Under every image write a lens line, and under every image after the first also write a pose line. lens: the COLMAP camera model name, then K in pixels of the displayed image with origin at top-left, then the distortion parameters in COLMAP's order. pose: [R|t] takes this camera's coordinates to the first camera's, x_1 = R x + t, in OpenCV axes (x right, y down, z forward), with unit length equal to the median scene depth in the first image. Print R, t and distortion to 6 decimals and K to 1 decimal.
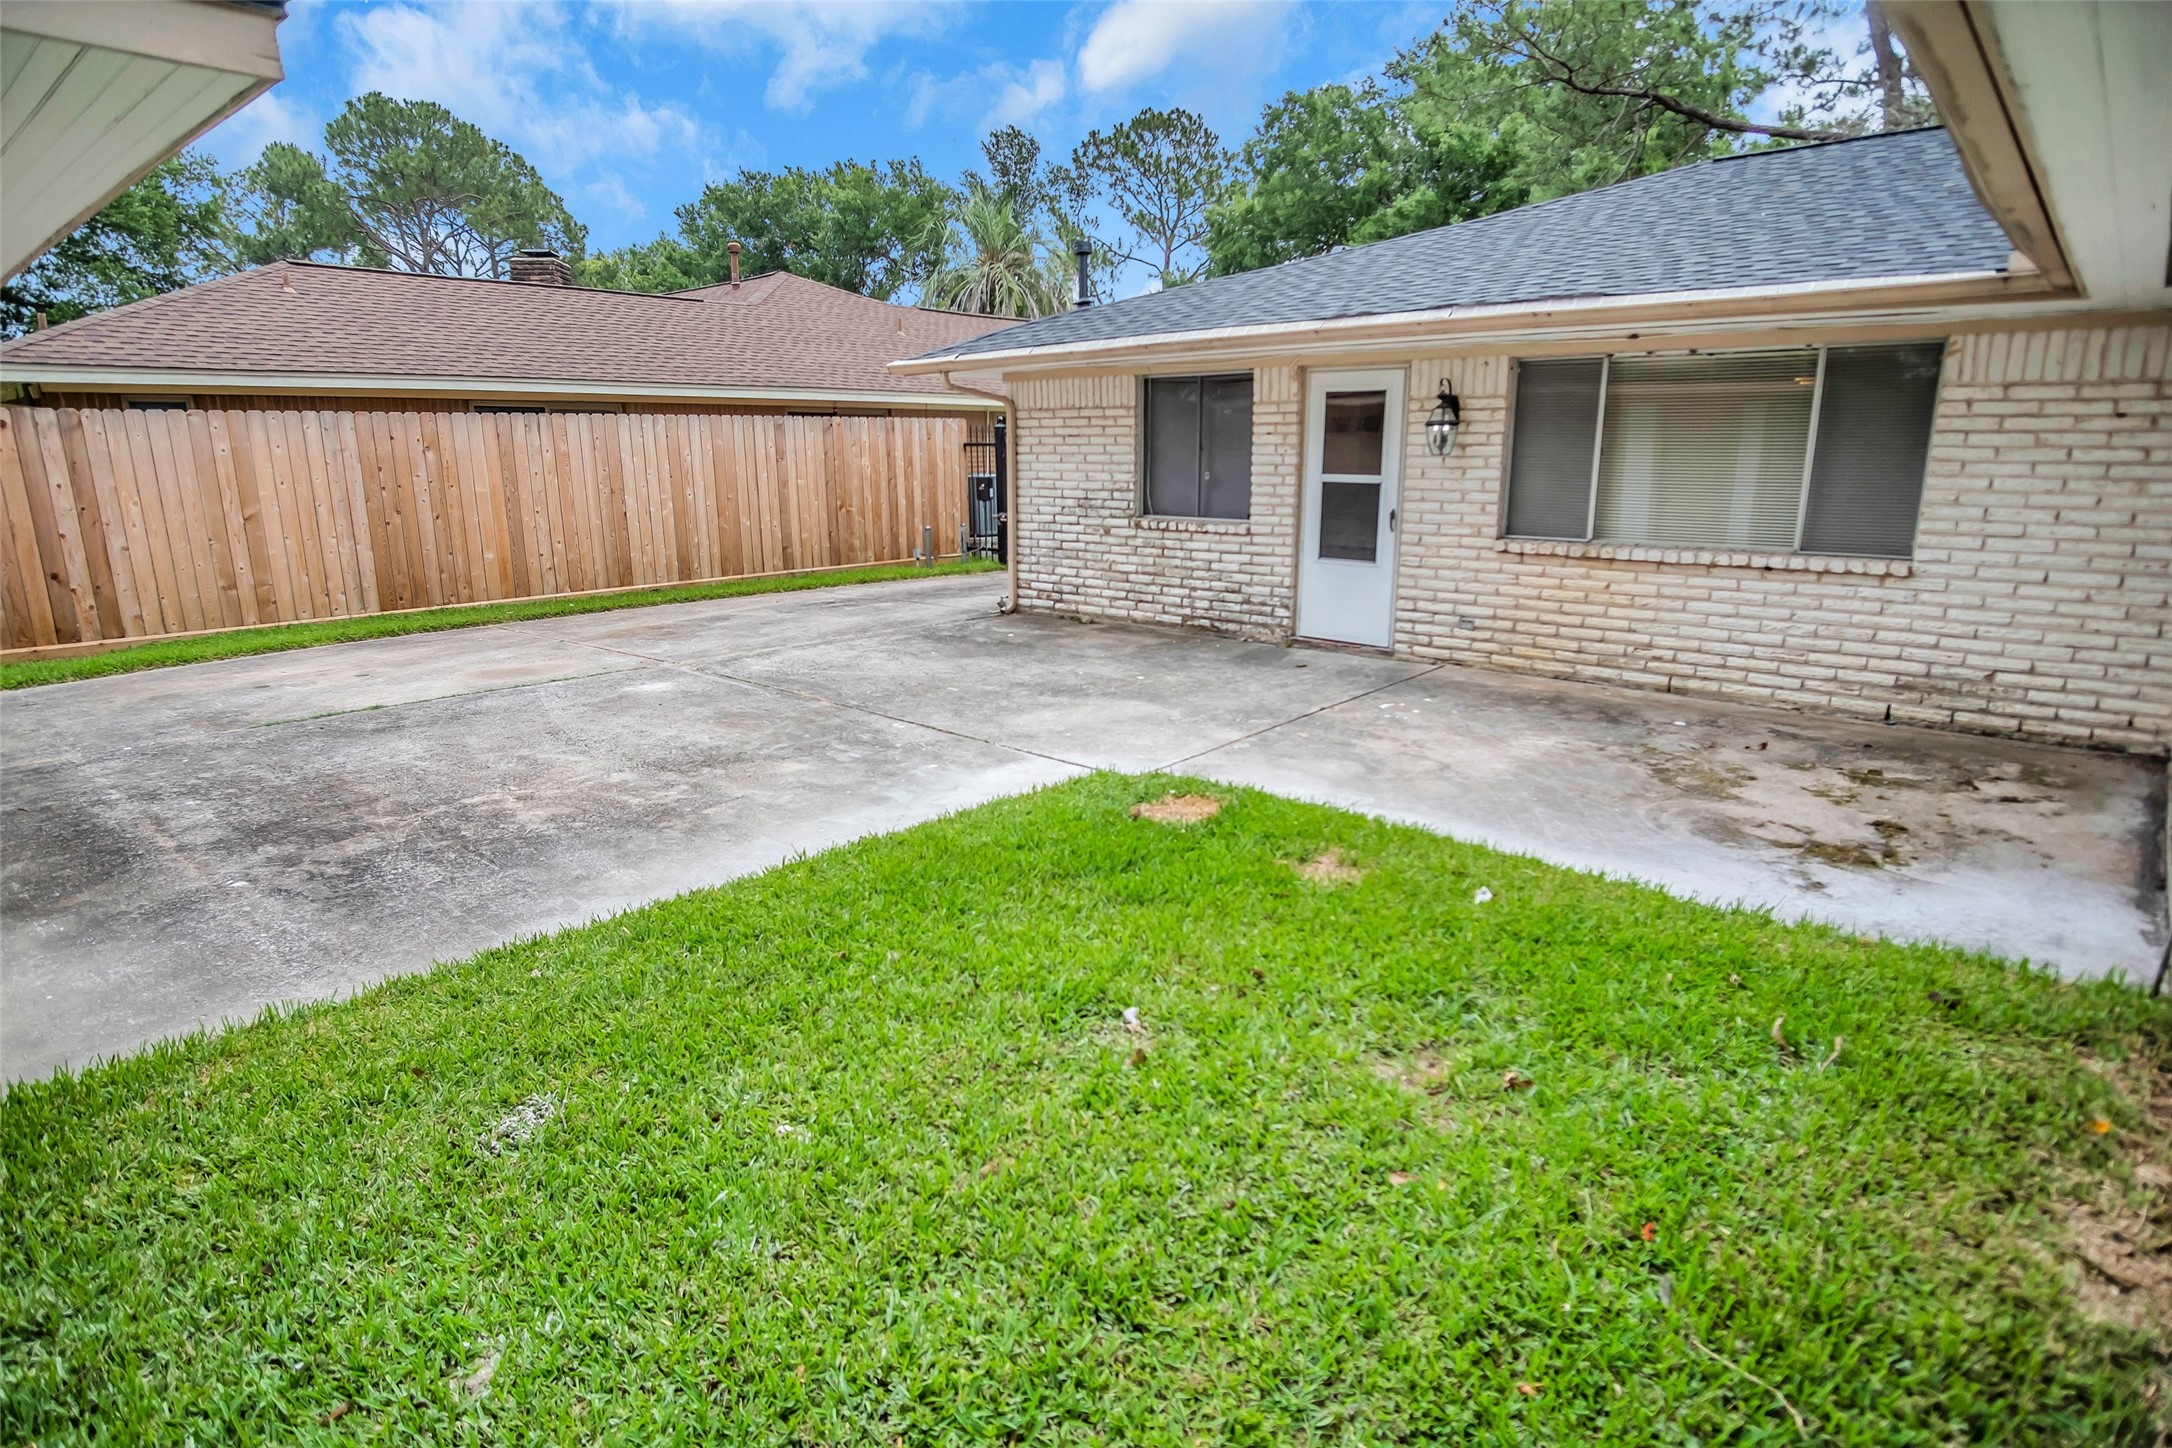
lens RADIAL K [[1158.4, 0, 1086.0], [0, 1158.4, 724.0], [0, 0, 1]] dist [-0.026816, 0.004369]
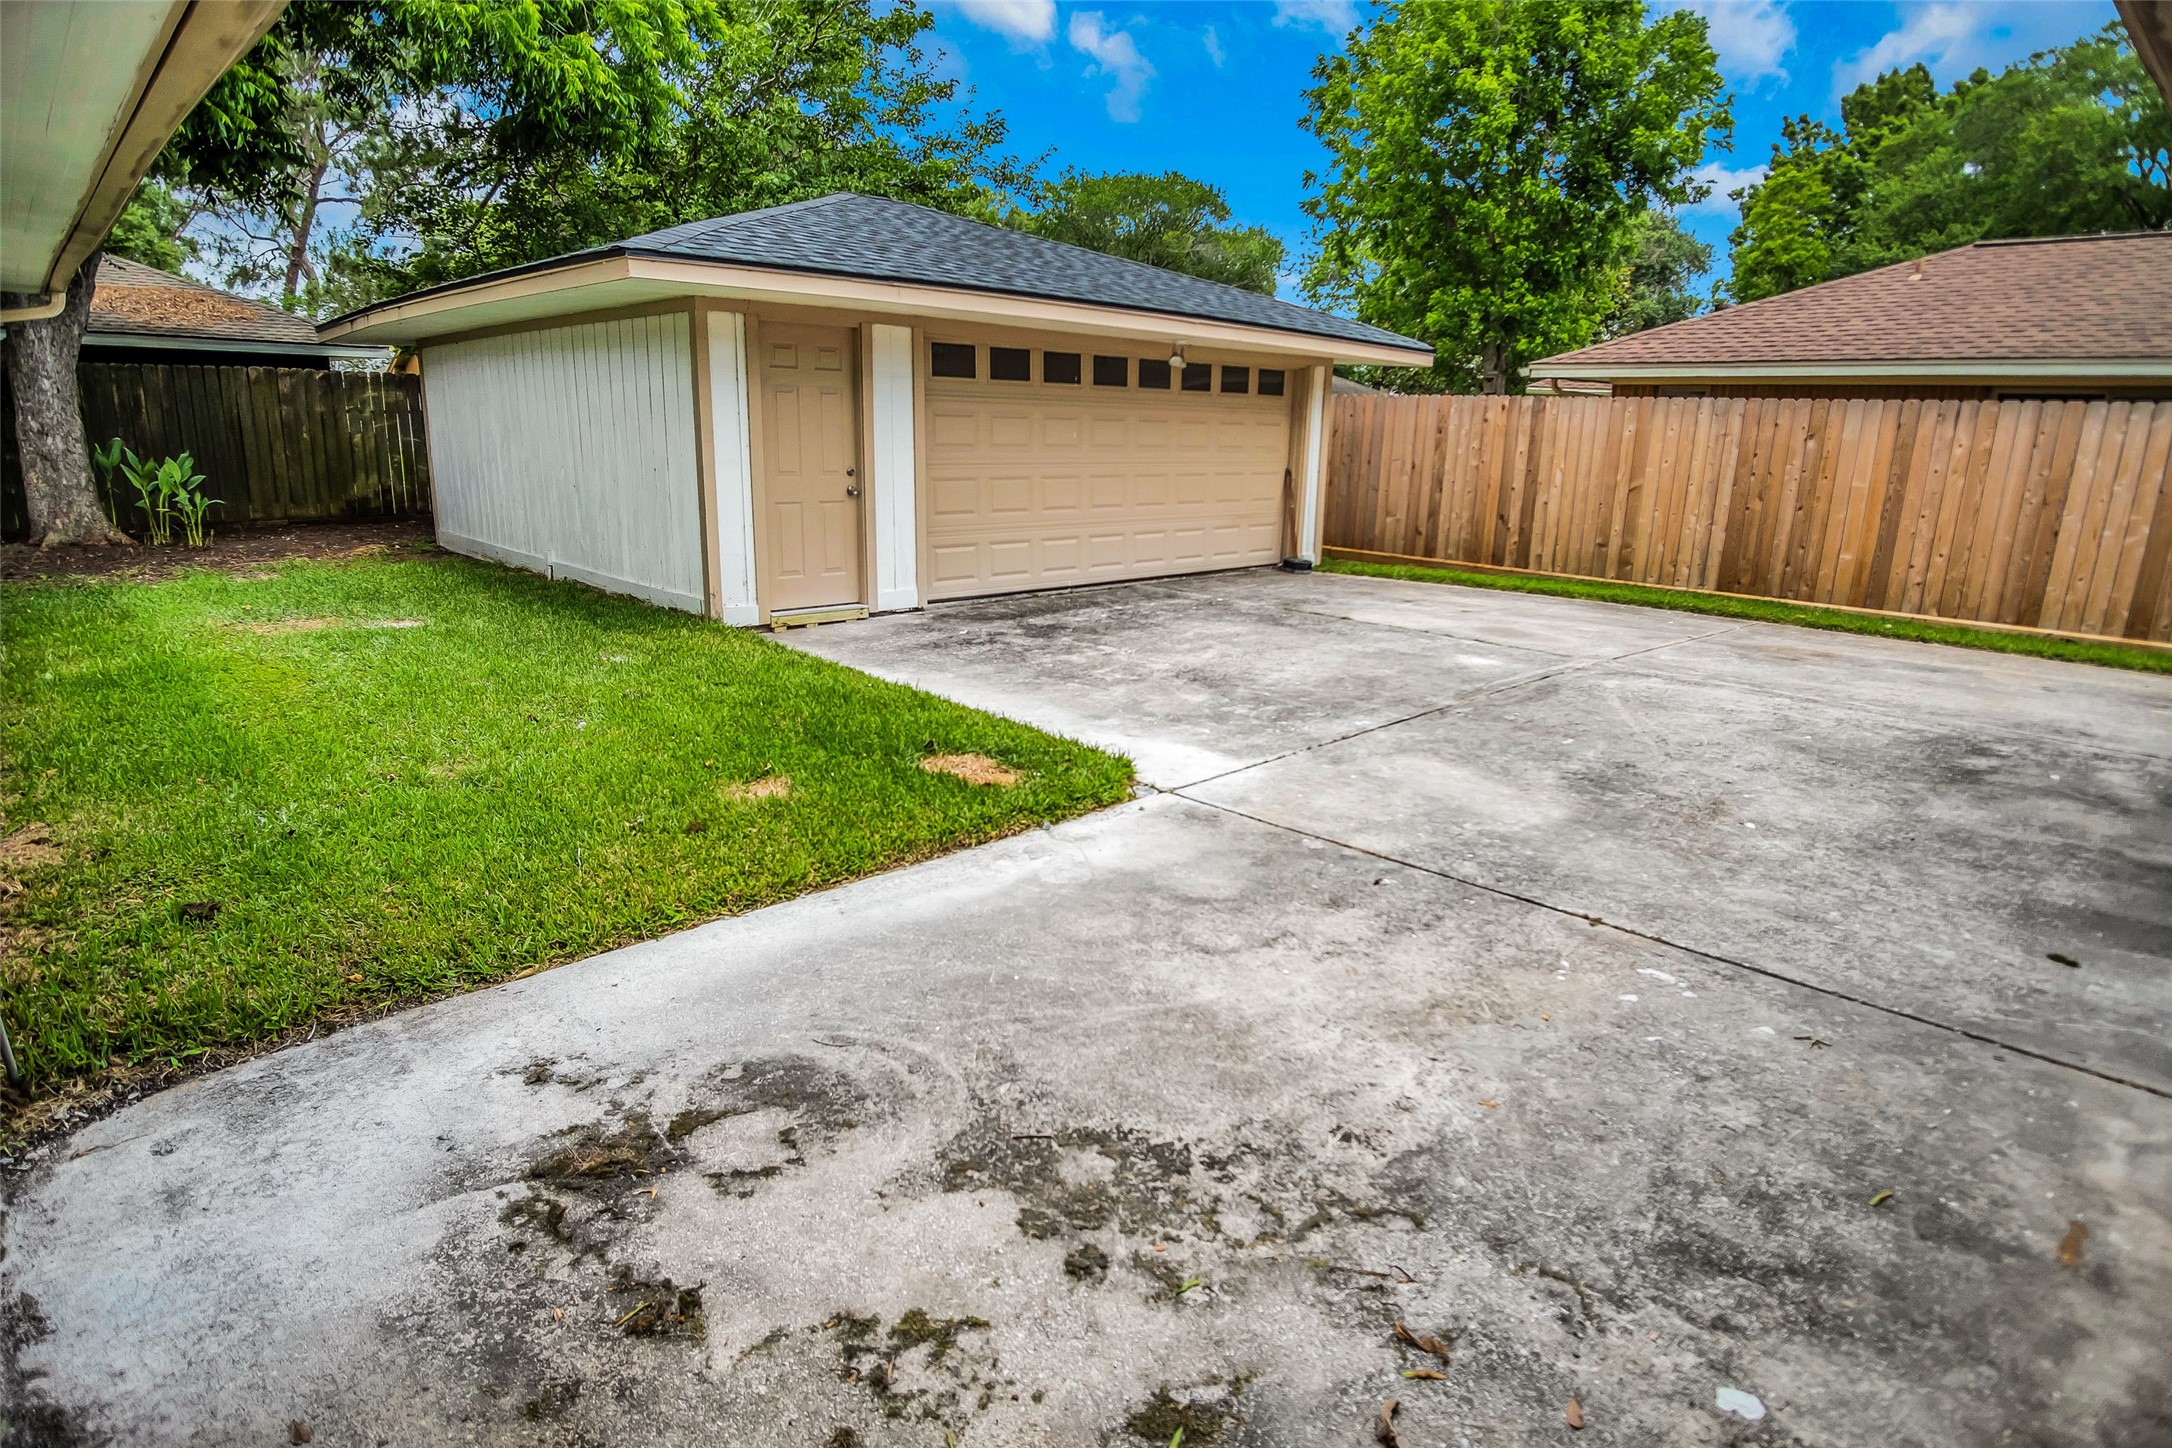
lens RADIAL K [[1158.4, 0, 1086.0], [0, 1158.4, 724.0], [0, 0, 1]] dist [-0.026816, 0.004369]
pose [[-0.088565, 0.252624, -0.963503, 0.920321], [-0.255962, 0.929049, 0.267118, -0.230506], [0.962621, 0.270278, -0.017619, 0.975379]]
